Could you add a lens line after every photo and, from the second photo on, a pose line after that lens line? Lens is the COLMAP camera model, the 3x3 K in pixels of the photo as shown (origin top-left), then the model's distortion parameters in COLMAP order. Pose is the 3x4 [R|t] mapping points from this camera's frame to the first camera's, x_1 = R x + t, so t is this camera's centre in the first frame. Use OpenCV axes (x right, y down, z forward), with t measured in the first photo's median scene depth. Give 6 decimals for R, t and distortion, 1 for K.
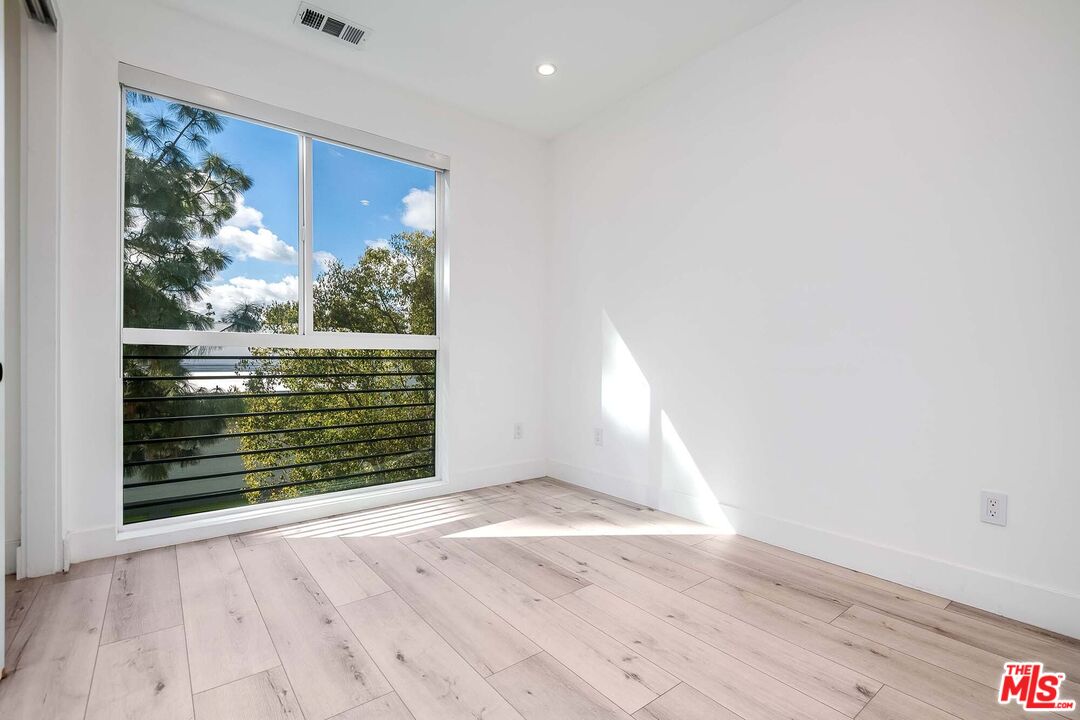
lens RADIAL K [[493.6, 0, 542.4], [0, 493.6, 349.5], [0, 0, 1]] dist [0.021173, -0.023719]
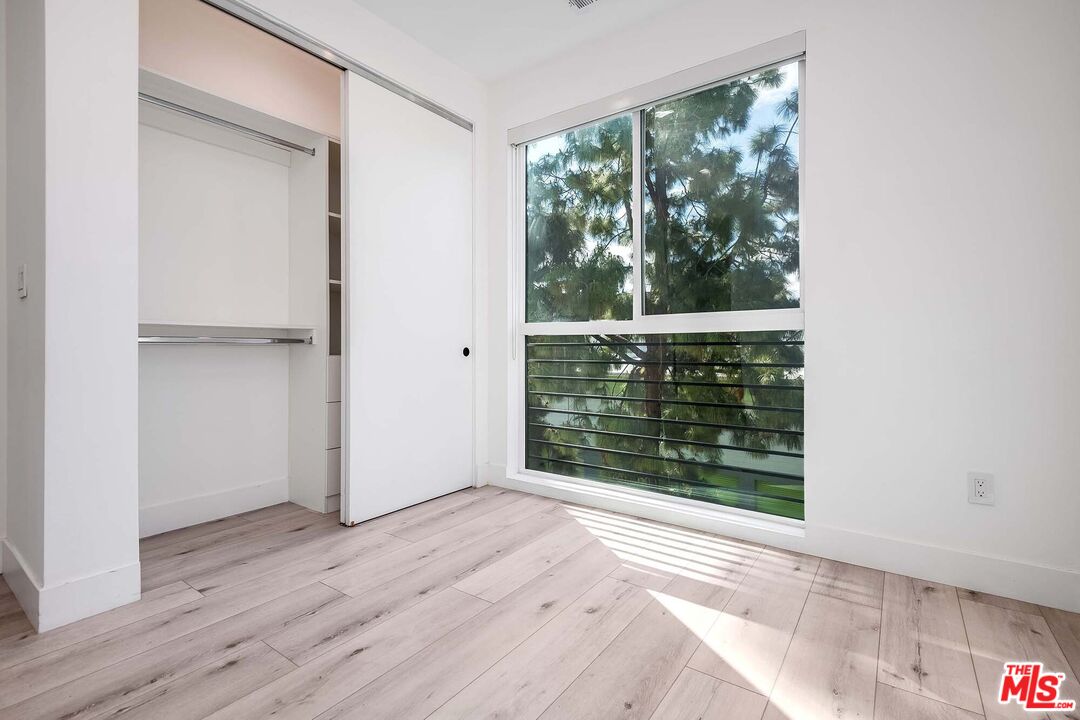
lens RADIAL K [[490.8, 0, 542.5], [0, 490.8, 343.4], [0, 0, 1]] dist [0.023665, -0.017053]
pose [[0.278435, -0.008526, -0.960417, 0.432001], [0.018057, 0.999830, -0.003641, 0.015969], [0.960285, -0.016328, 0.278542, 0.628202]]
